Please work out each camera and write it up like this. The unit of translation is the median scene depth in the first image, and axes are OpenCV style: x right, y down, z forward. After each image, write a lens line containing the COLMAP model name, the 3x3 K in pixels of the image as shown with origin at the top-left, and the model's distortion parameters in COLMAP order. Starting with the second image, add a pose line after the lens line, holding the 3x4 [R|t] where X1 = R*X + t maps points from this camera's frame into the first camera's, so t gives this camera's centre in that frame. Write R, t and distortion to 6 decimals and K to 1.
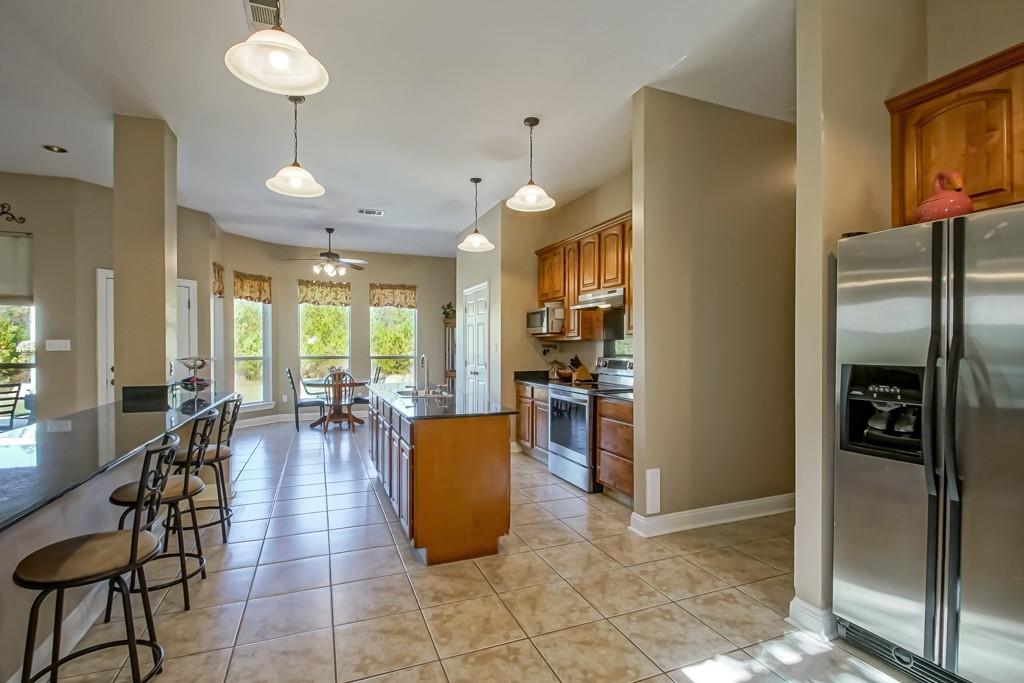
lens RADIAL K [[465.8, 0, 512.0], [0, 465.8, 341.5], [0, 0, 1]] dist [0.000620, -0.000079]
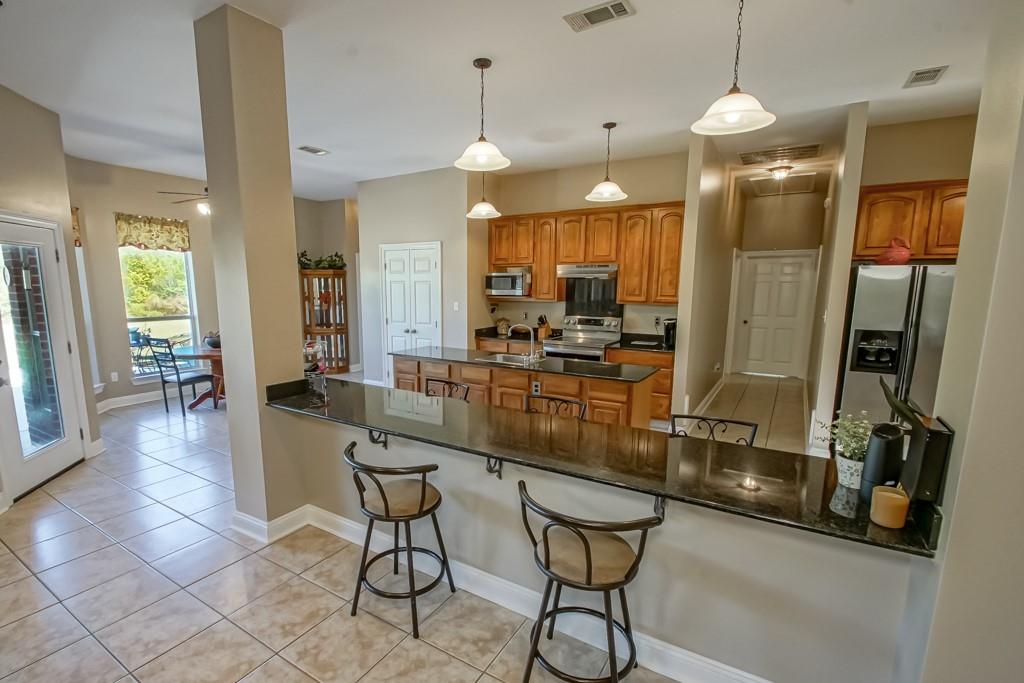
lens RADIAL K [[467.1, 0, 480.7], [0, 467.1, 357.8], [0, 0, 1]] dist [0.000508, -0.000279]
pose [[0.829691, -0.085086, 0.551701, -0.599315], [-0.008734, 0.986216, 0.165234, -0.051276], [-0.558155, -0.141912, 0.817511, 0.079212]]
